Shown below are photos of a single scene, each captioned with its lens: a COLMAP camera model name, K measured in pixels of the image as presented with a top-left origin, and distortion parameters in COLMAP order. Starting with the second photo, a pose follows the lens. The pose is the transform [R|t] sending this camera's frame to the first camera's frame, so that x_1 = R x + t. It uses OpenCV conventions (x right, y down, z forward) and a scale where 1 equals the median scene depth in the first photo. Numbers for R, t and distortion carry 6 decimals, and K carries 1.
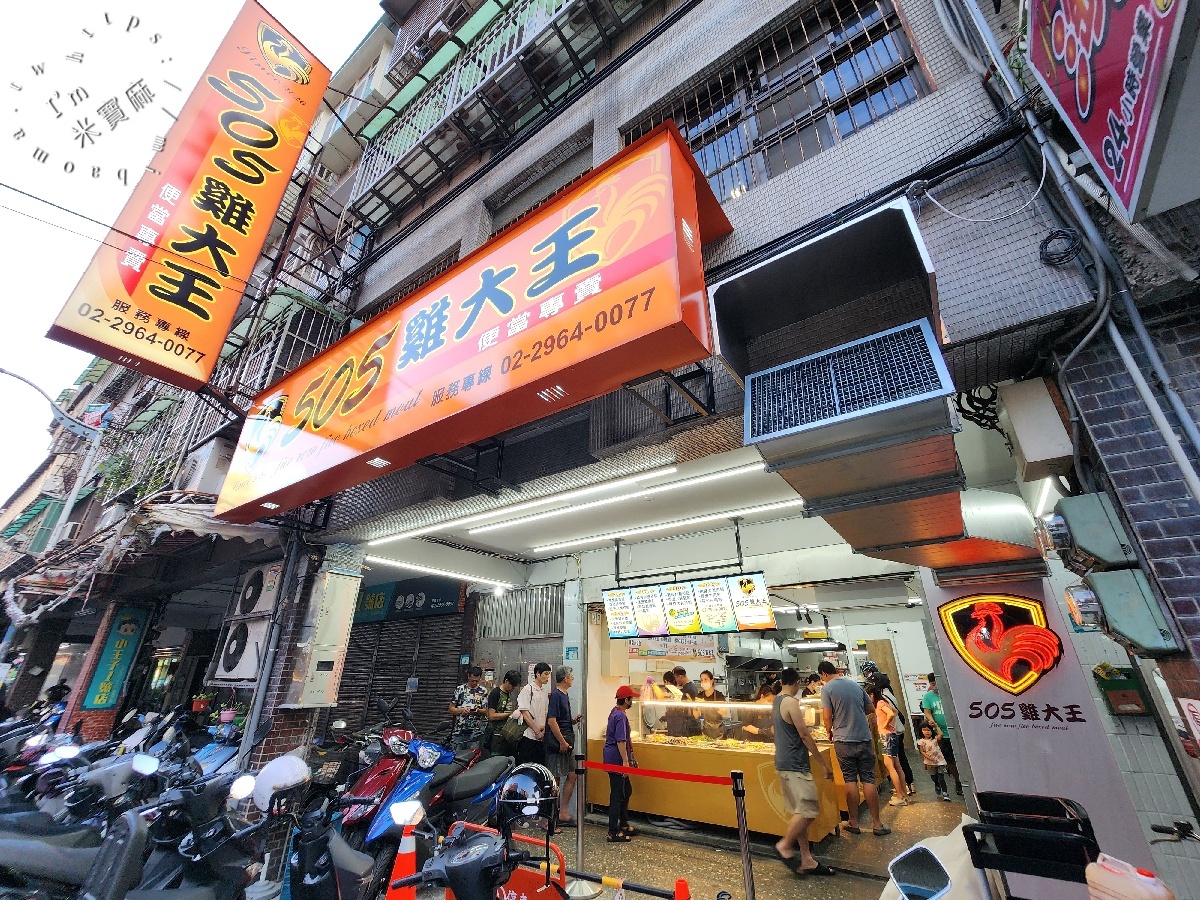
lens RADIAL K [[500.9, 0, 600.0], [0, 500.9, 450.0], [0, 0, 1]] dist [-0.001705, -0.000122]
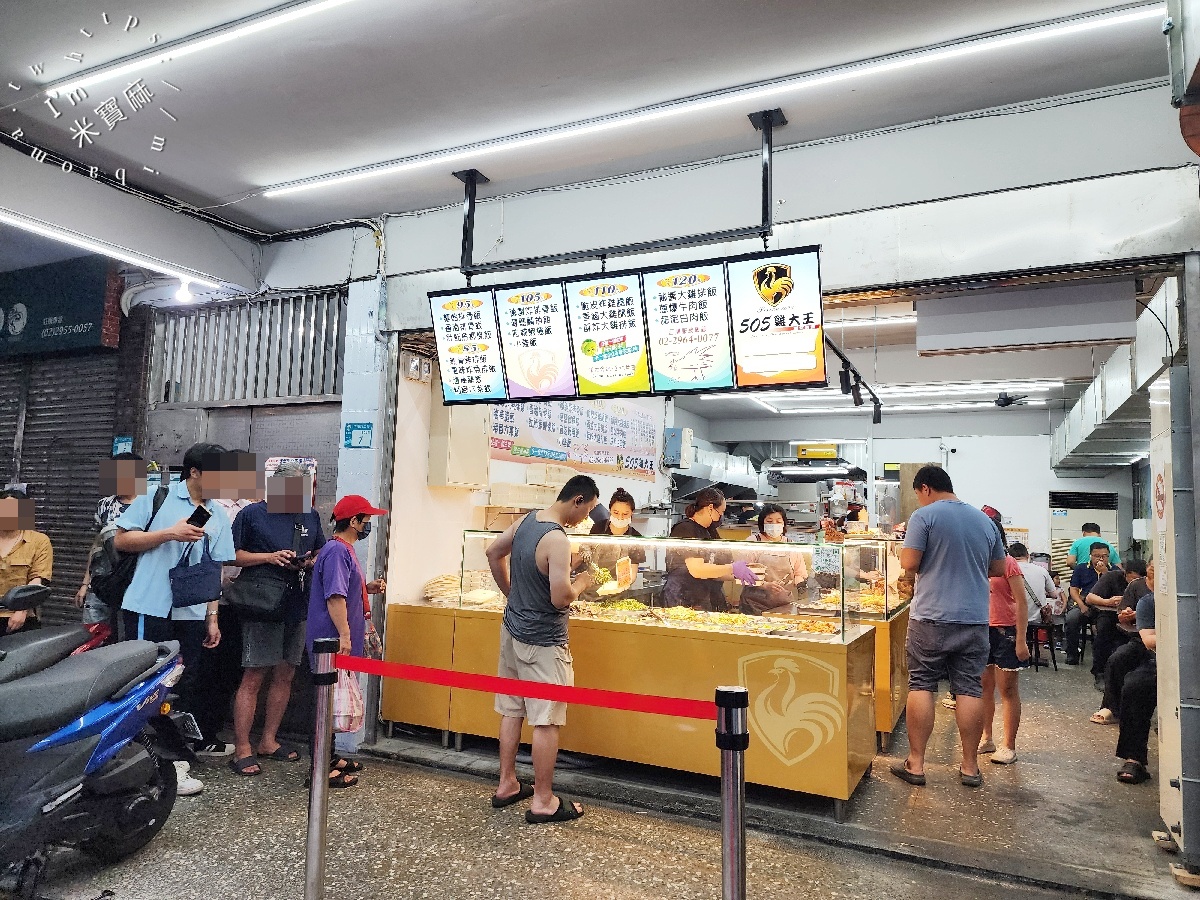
lens RADIAL K [[814.3, 0, 600.0], [0, 814.3, 450.0], [0, 0, 1]] dist [0.053717, -0.001991]
pose [[0.986106, 0.044644, 0.160004, 0.041337], [-0.095259, 0.941074, 0.324508, 0.162596], [-0.136089, -0.335242, 0.932252, 0.284958]]
